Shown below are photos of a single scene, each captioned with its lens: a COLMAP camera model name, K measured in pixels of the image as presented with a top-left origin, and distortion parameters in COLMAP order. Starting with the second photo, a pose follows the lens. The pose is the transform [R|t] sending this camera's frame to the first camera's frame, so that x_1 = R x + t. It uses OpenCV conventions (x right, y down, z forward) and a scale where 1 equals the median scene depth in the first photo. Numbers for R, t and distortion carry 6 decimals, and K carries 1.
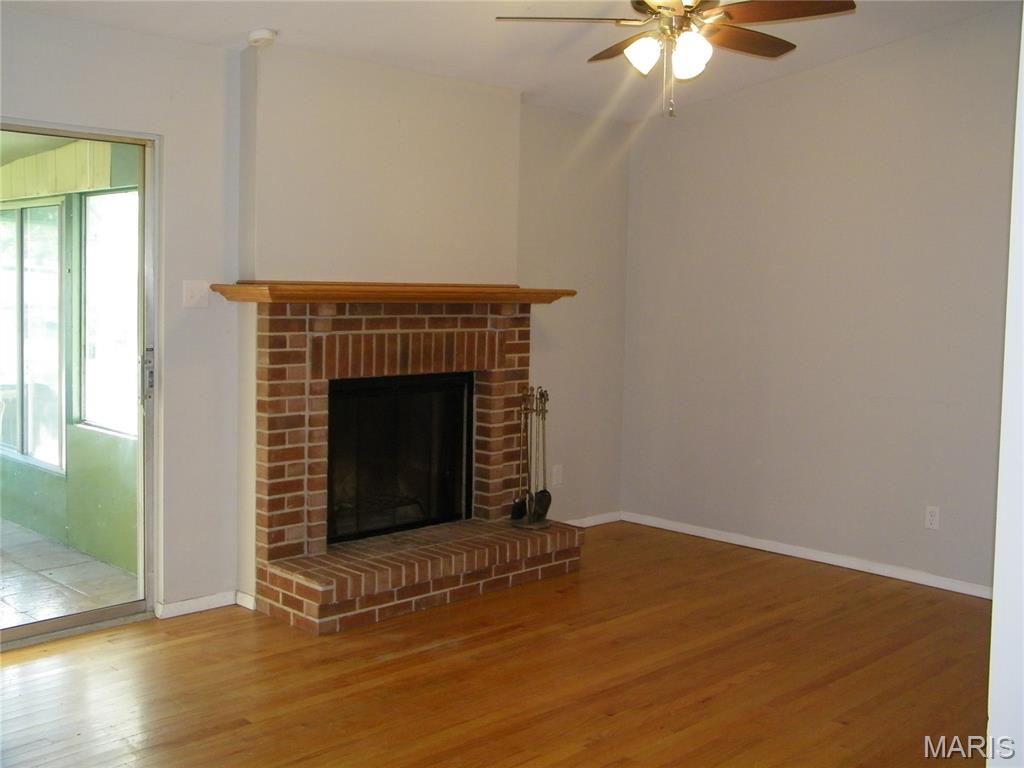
lens RADIAL K [[1103.4, 0, 511.8], [0, 1103.4, 354.1], [0, 0, 1]] dist [-0.014653, -0.012680]
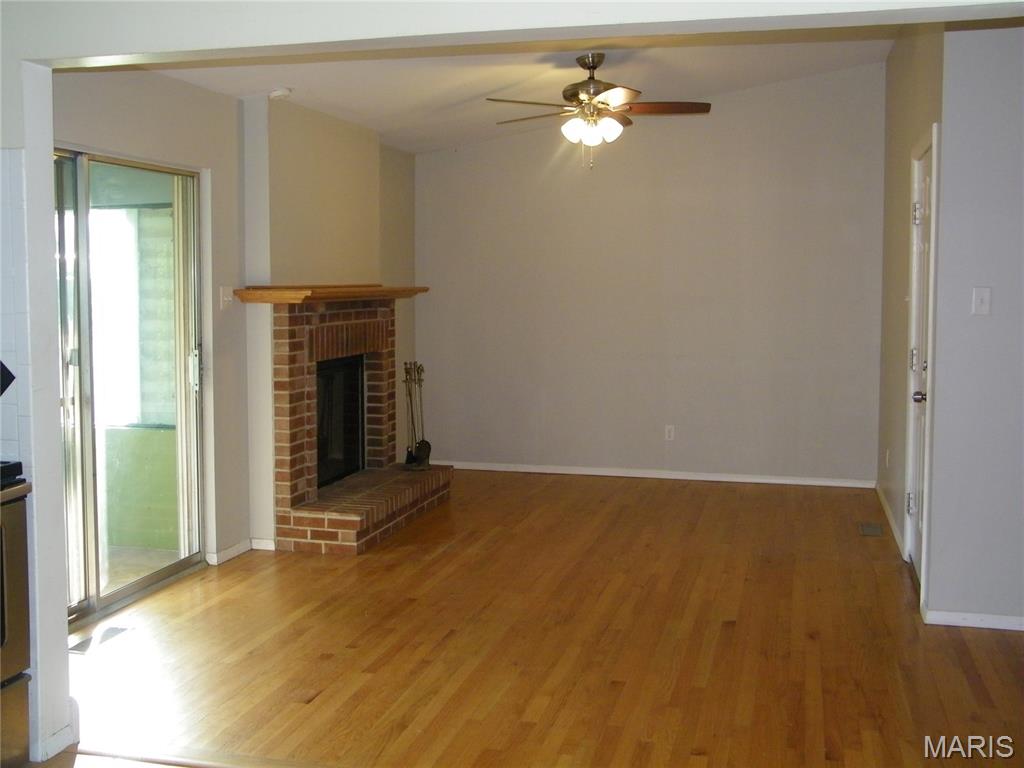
lens RADIAL K [[1103.4, 0, 511.8], [0, 1103.4, 354.1], [0, 0, 1]] dist [-0.014653, -0.012680]
pose [[0.862334, -0.053559, 0.503499, -0.619982], [0.048586, 0.998554, 0.023007, -0.004753], [-0.504003, 0.004623, 0.863689, -0.214220]]
